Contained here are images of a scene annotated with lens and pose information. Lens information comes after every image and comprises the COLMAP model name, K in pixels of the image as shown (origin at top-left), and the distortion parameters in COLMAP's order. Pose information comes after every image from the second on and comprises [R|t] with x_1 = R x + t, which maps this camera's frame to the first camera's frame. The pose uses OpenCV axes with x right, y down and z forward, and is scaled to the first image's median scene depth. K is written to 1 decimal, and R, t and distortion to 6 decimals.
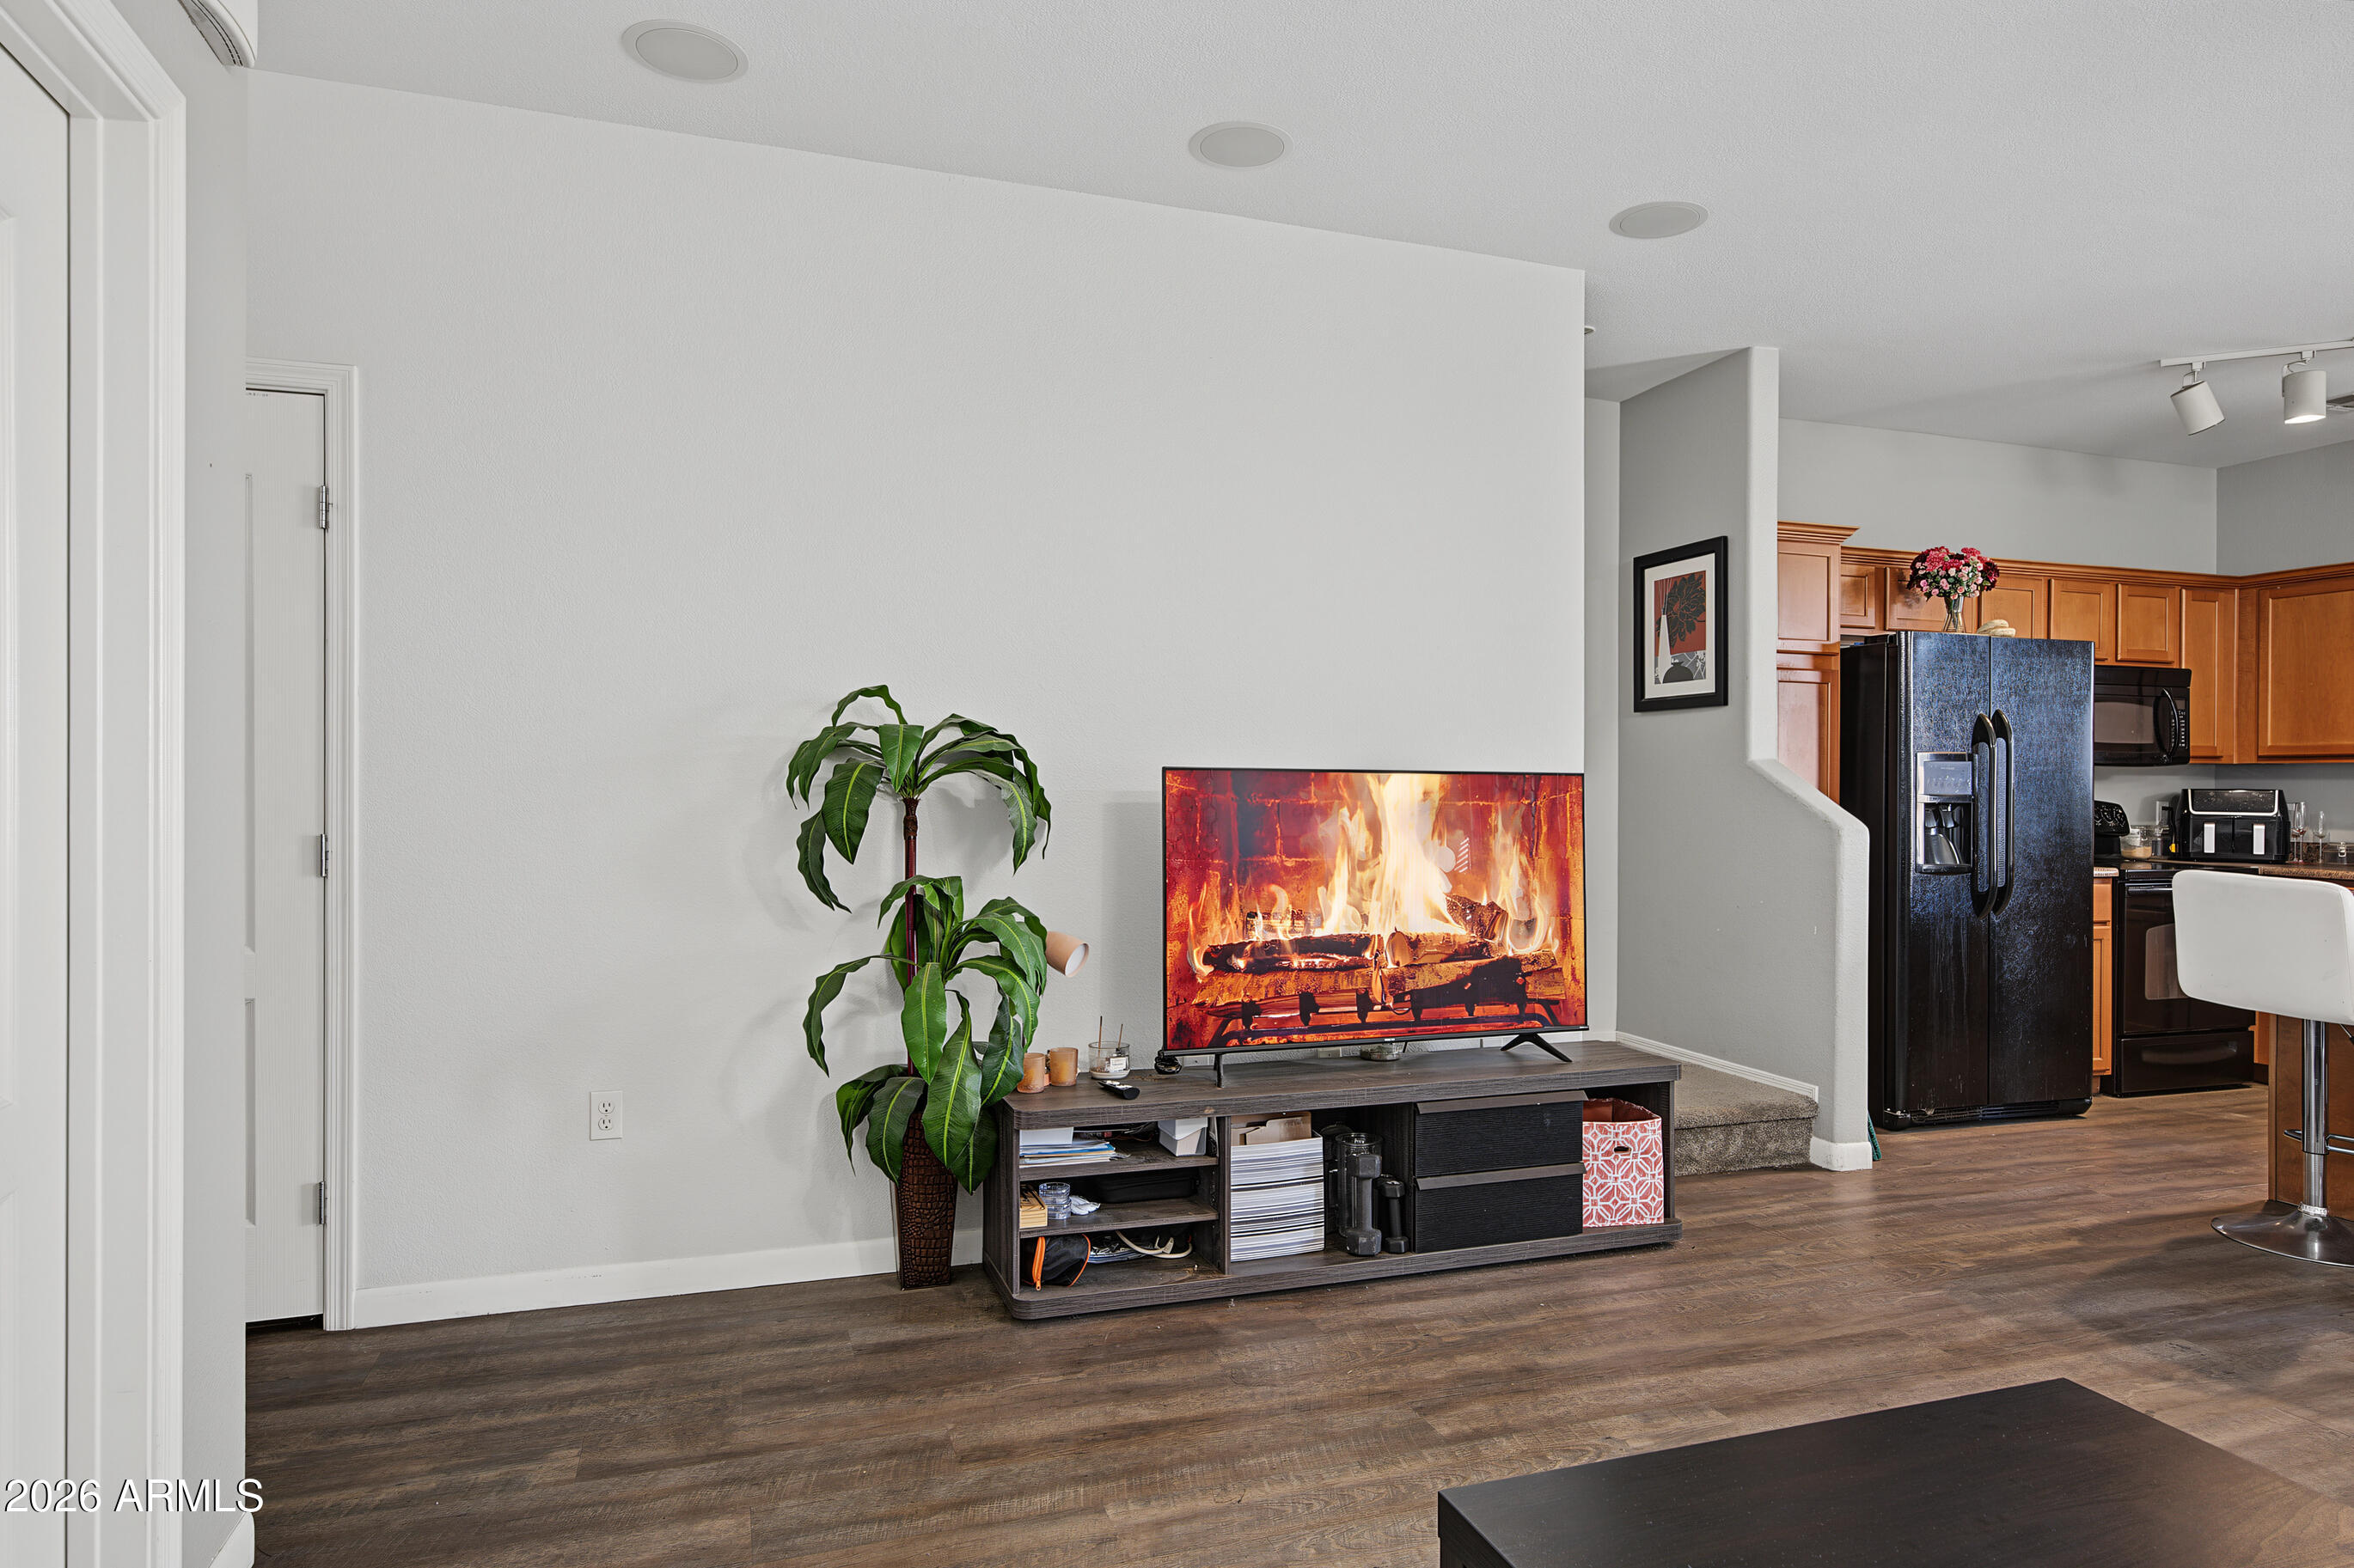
lens RADIAL K [[1347.6, 0, 1197.0], [0, 1347.6, 798.4], [0, 0, 1]] dist [0.004281, -0.000306]
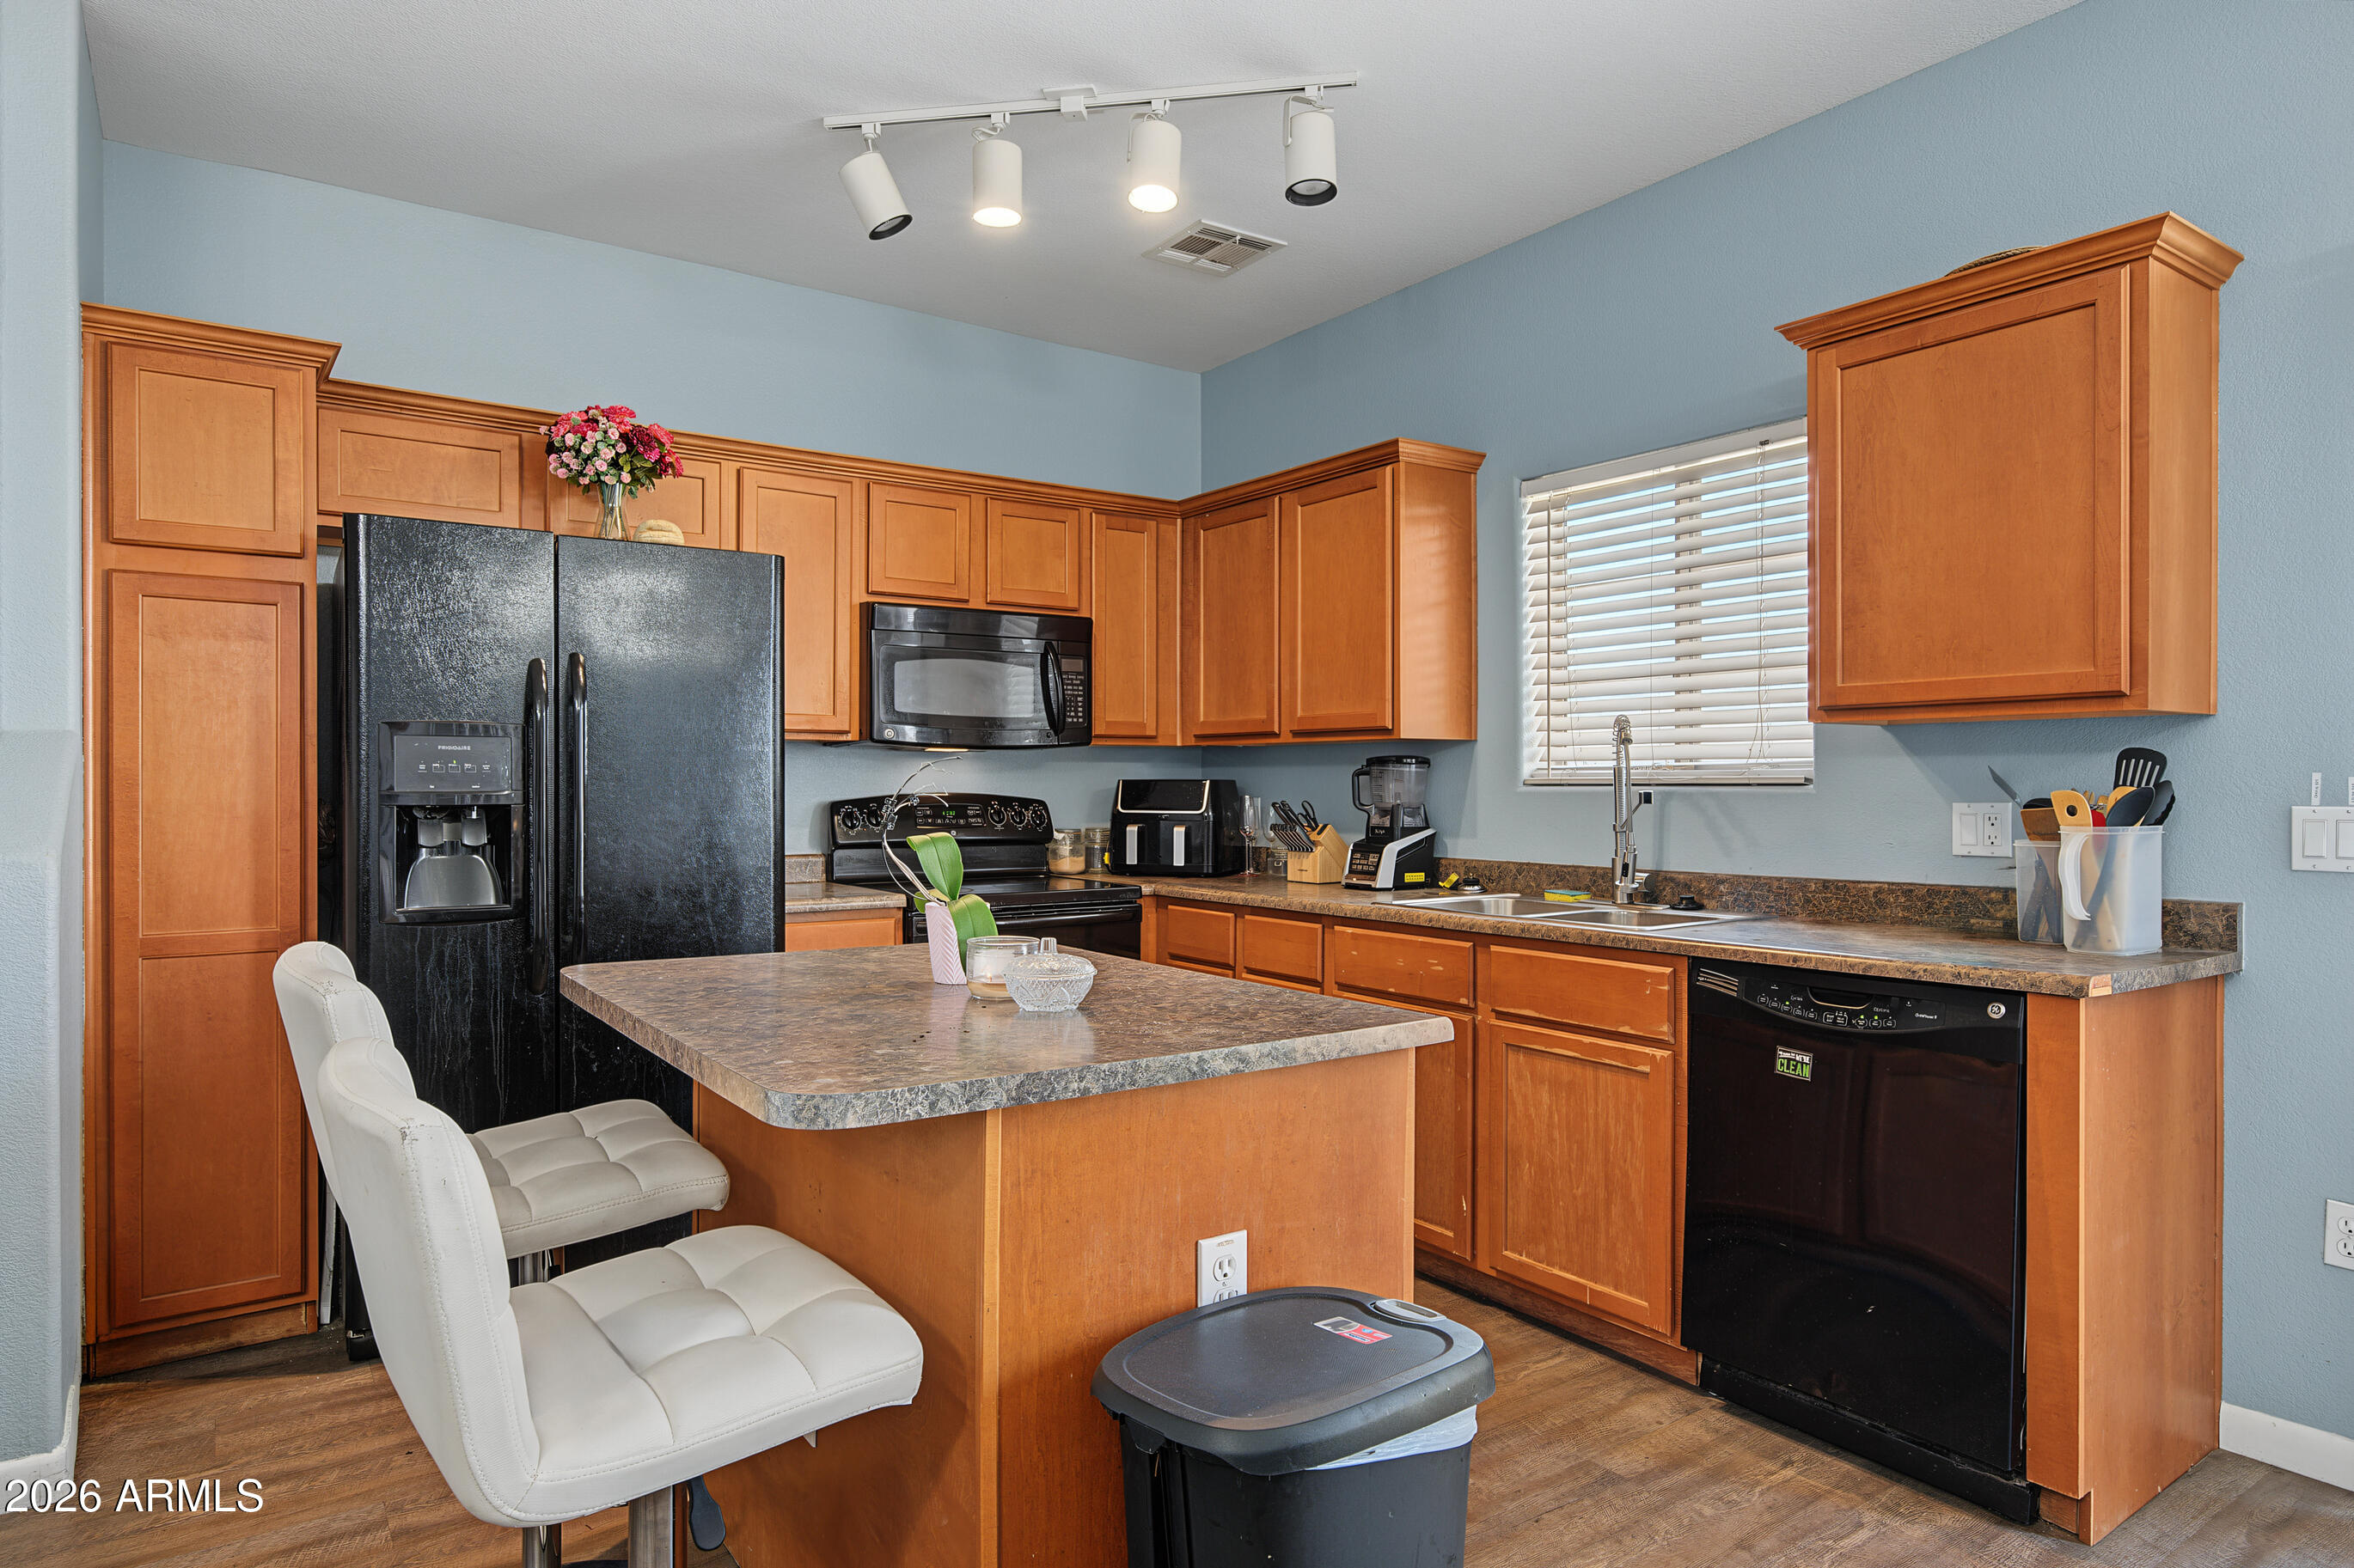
lens RADIAL K [[1347.6, 0, 1175.0], [0, 1347.6, 782.0], [0, 0, 1]] dist [0.004281, -0.000306]
pose [[0.960835, -0.005425, 0.277070, 0.969361], [0.007577, 0.999949, -0.006695, -0.000786], [-0.277019, 0.008532, 0.960827, 0.468002]]
